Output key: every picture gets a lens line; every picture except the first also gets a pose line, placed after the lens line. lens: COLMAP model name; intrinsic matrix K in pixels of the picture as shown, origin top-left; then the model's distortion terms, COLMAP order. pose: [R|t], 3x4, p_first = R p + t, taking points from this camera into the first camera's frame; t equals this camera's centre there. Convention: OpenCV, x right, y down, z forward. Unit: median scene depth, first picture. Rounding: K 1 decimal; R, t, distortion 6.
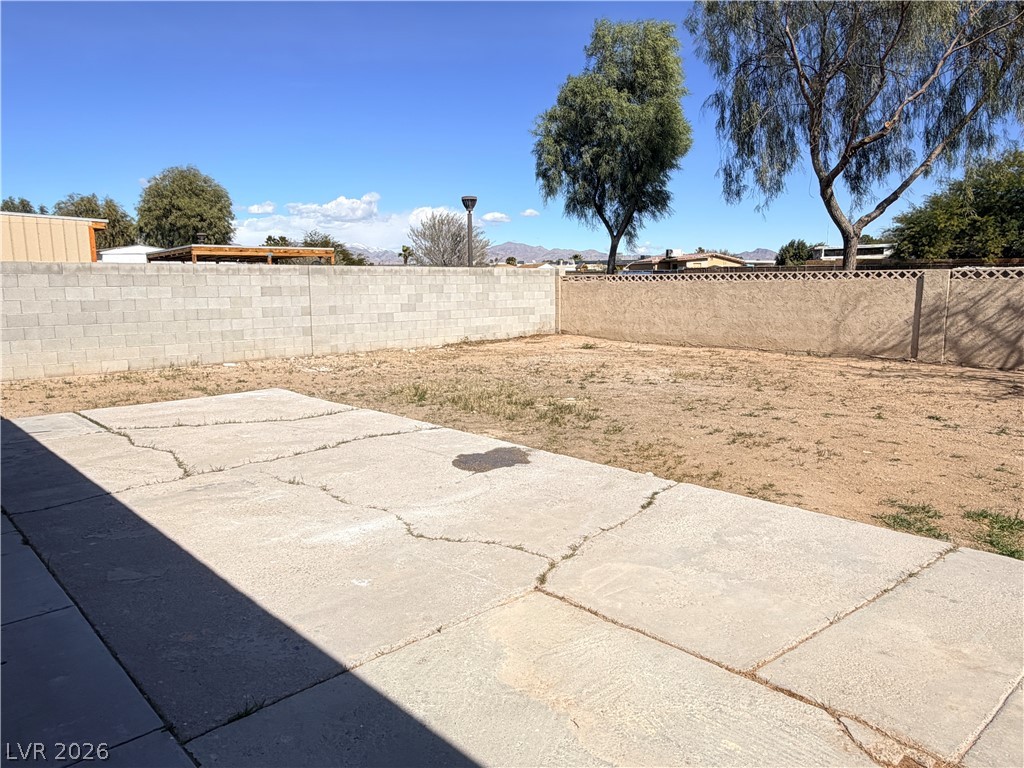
lens RADIAL K [[721.6, 0, 512.0], [0, 721.6, 384.0], [0, 0, 1]] dist [0.001118, 0.000176]
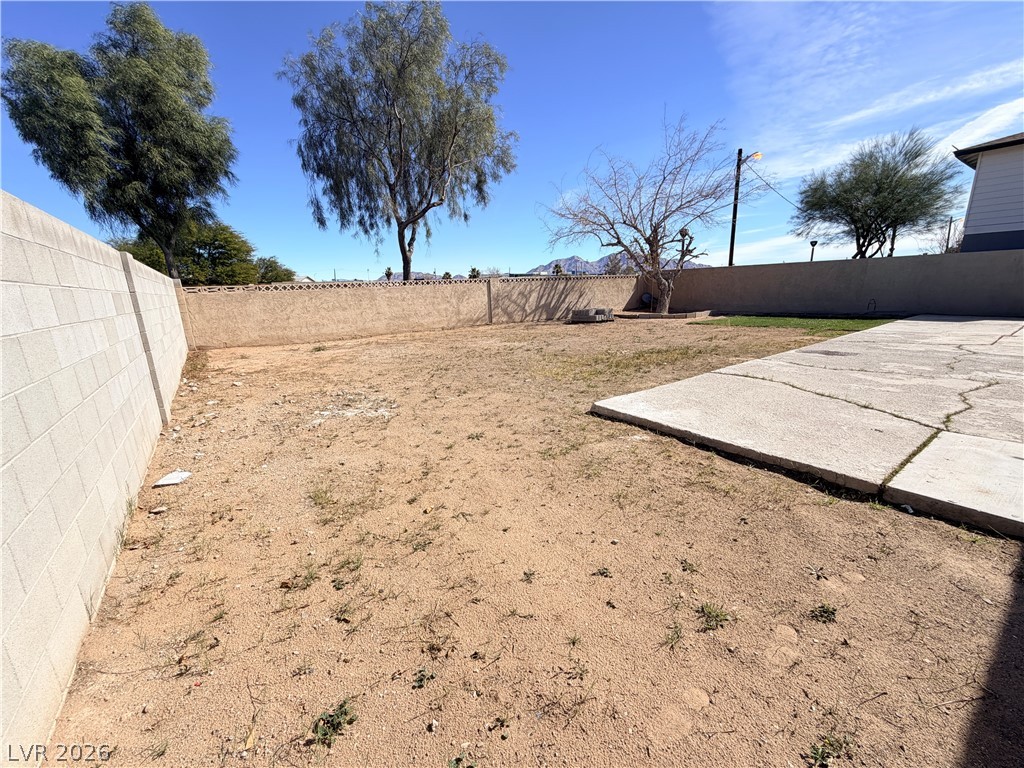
lens RADIAL K [[414.3, 0, 510.6], [0, 414.3, 380.9], [0, 0, 1]] dist [0.001024, -0.000412]
pose [[0.140736, -0.220317, 0.965222, -0.522631], [0.178519, 0.964593, 0.194144, -0.082845], [-0.973819, 0.144987, 0.175084, 0.676076]]
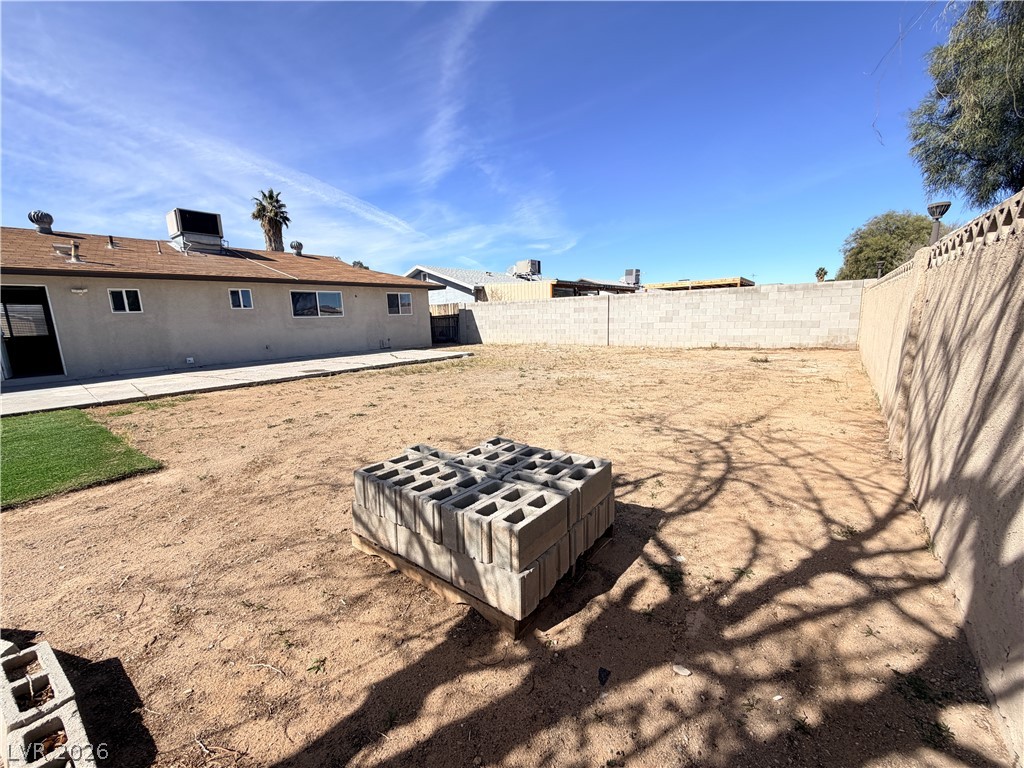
lens RADIAL K [[408.4, 0, 509.4], [0, 408.4, 385.6], [0, 0, 1]] dist [0.000426, 0.000090]
pose [[0.148272, 0.172760, -0.973740, 0.726236], [-0.107562, 0.981599, 0.157776, -0.078617], [0.983080, 0.081344, 0.164126, 0.622577]]
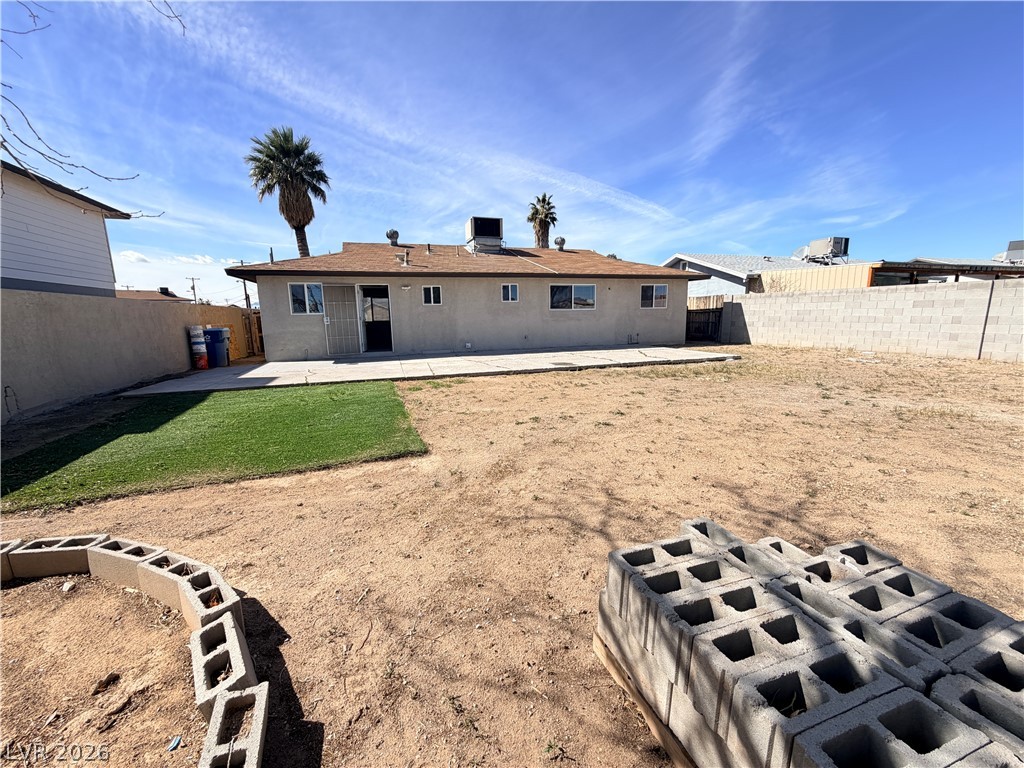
lens RADIAL K [[408.4, 0, 509.4], [0, 408.4, 385.6], [0, 0, 1]] dist [0.000426, 0.000090]
pose [[-0.415747, 0.174656, -0.892553, 0.664460], [-0.105094, 0.965587, 0.237900, -0.078724], [0.903388, 0.192708, -0.383084, 0.600247]]
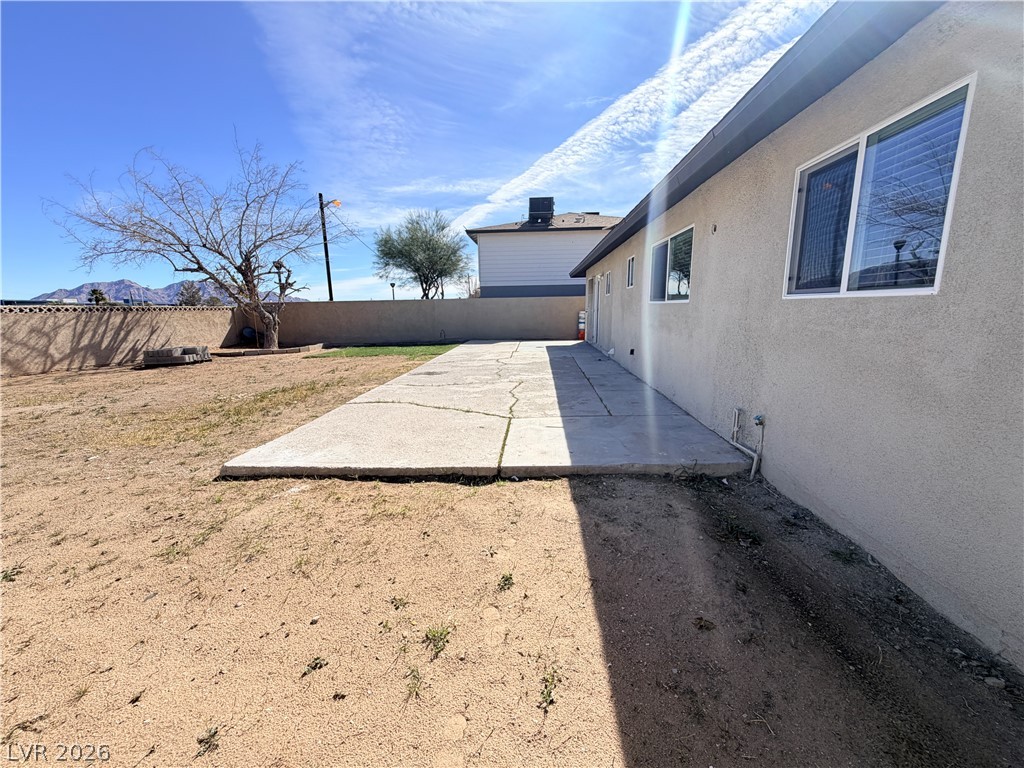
lens RADIAL K [[408.1, 0, 512.4], [0, 408.1, 387.8], [0, 0, 1]] dist [-0.000056, -0.000261]
pose [[-0.687823, -0.120305, 0.715840, -0.490324], [0.128775, 0.950303, 0.283444, -0.090029], [-0.714365, 0.287142, -0.638148, 0.707007]]
